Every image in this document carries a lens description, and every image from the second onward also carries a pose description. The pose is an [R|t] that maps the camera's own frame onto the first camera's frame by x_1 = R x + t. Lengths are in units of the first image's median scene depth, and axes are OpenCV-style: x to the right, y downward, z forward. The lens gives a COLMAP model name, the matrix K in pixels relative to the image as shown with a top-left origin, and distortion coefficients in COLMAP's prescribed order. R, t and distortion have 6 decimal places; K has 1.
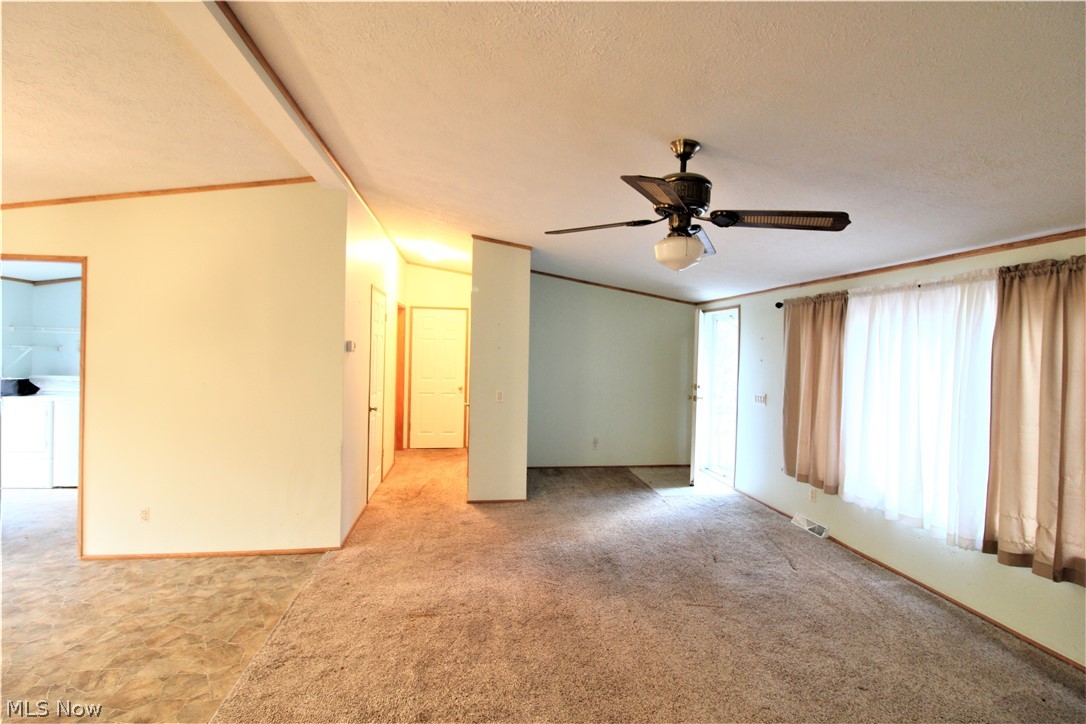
lens RADIAL K [[502.9, 0, 539.9], [0, 502.9, 350.3], [0, 0, 1]] dist [0.000659, -0.014824]
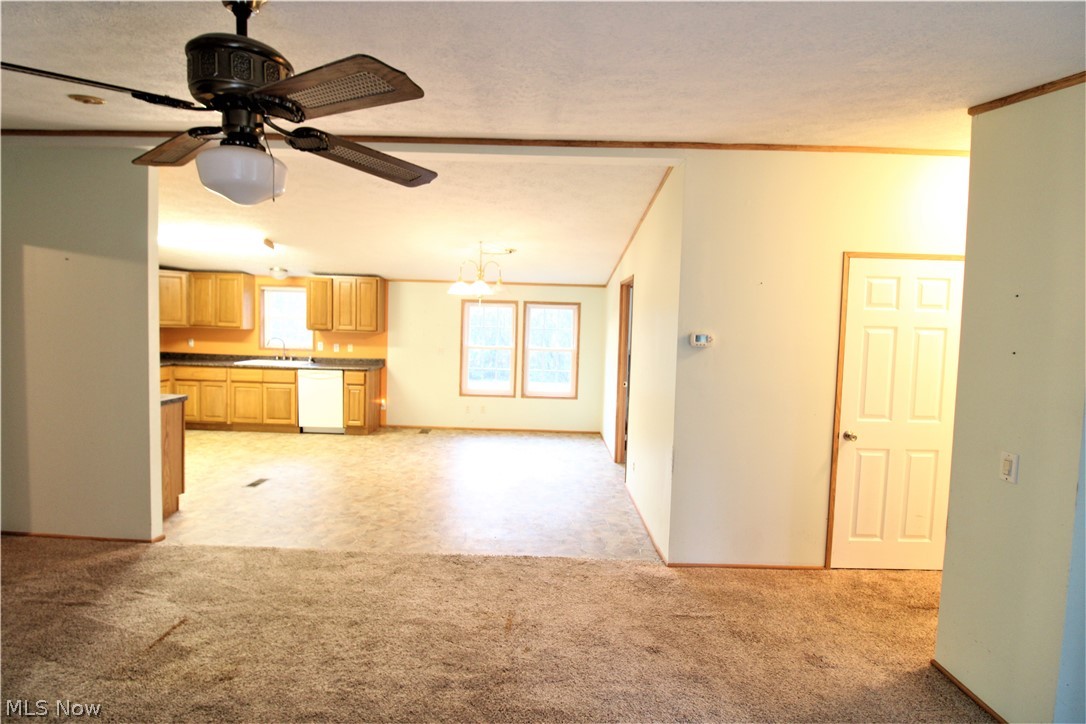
lens RADIAL K [[502.9, 0, 539.9], [0, 502.9, 350.3], [0, 0, 1]] dist [0.000659, -0.014824]
pose [[-0.185879, 0.034413, -0.981970, 0.522019], [-0.004188, 0.999350, 0.035815, -0.027513], [0.982564, 0.010770, -0.185614, 0.920816]]
